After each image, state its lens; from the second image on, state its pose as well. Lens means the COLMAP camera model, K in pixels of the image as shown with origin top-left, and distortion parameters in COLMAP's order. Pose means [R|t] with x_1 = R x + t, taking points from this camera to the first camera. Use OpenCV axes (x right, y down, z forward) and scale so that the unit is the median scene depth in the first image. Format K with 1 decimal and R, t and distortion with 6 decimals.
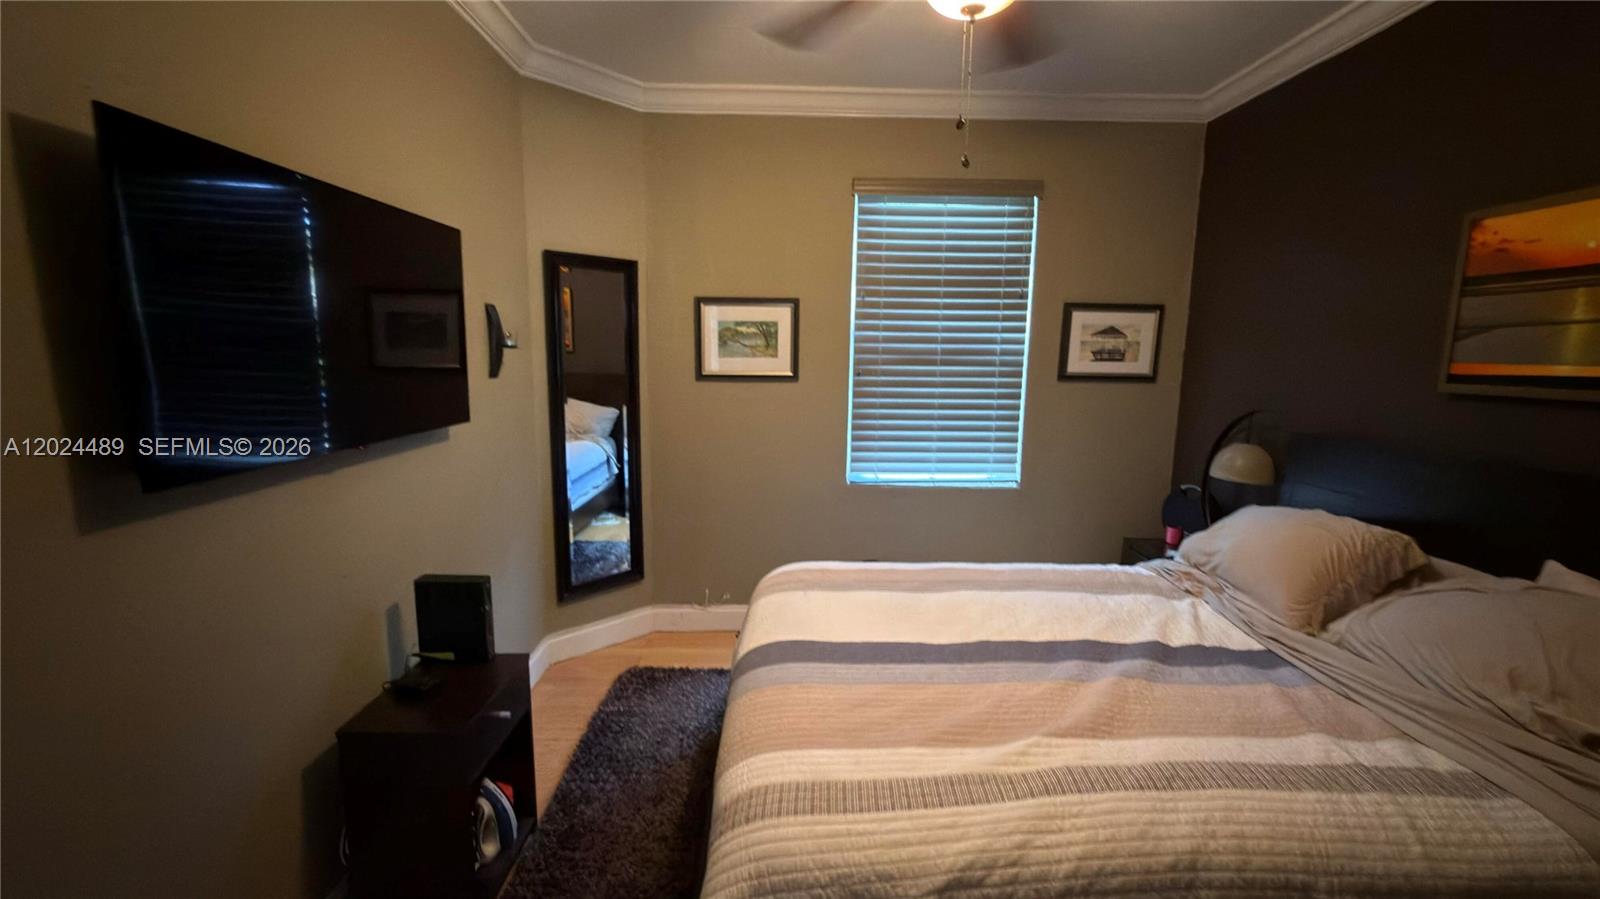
lens RADIAL K [[636.7, 0, 800.5], [0, 636.7, 445.8], [0, 0, 1]] dist [-0.000678, 0.000415]
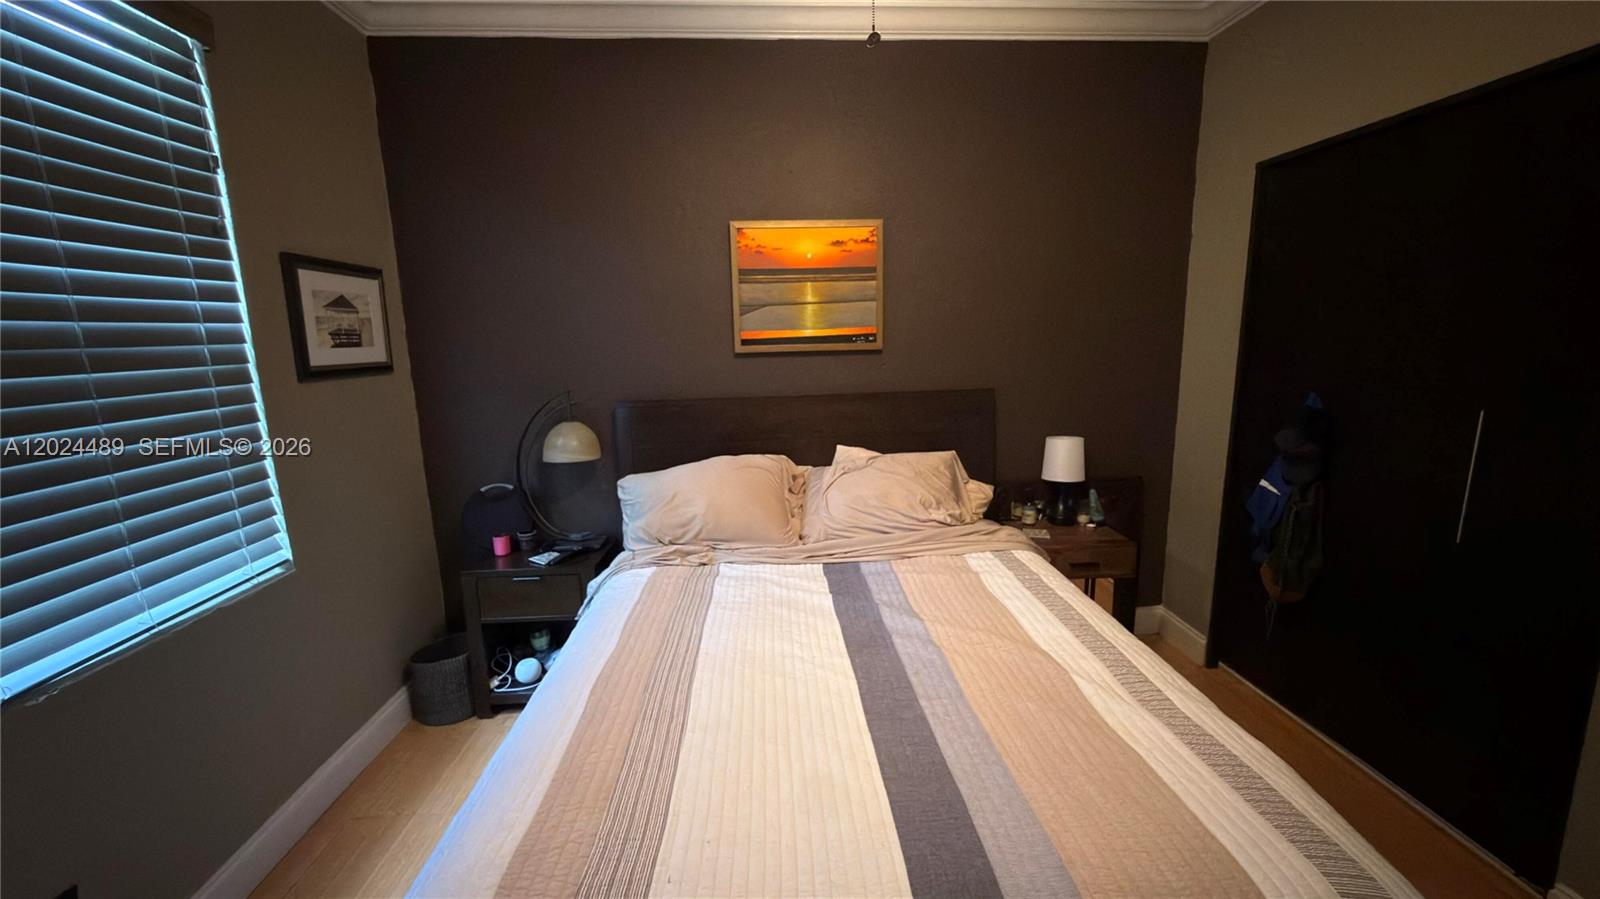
lens RADIAL K [[636.7, 0, 800.5], [0, 636.7, 446.1], [0, 0, 1]] dist [-0.000678, 0.000415]
pose [[-0.042918, -0.188566, 0.981122, -0.232690], [0.171191, 0.966115, 0.193170, -0.079497], [-0.984303, 0.176250, -0.009183, 0.552442]]
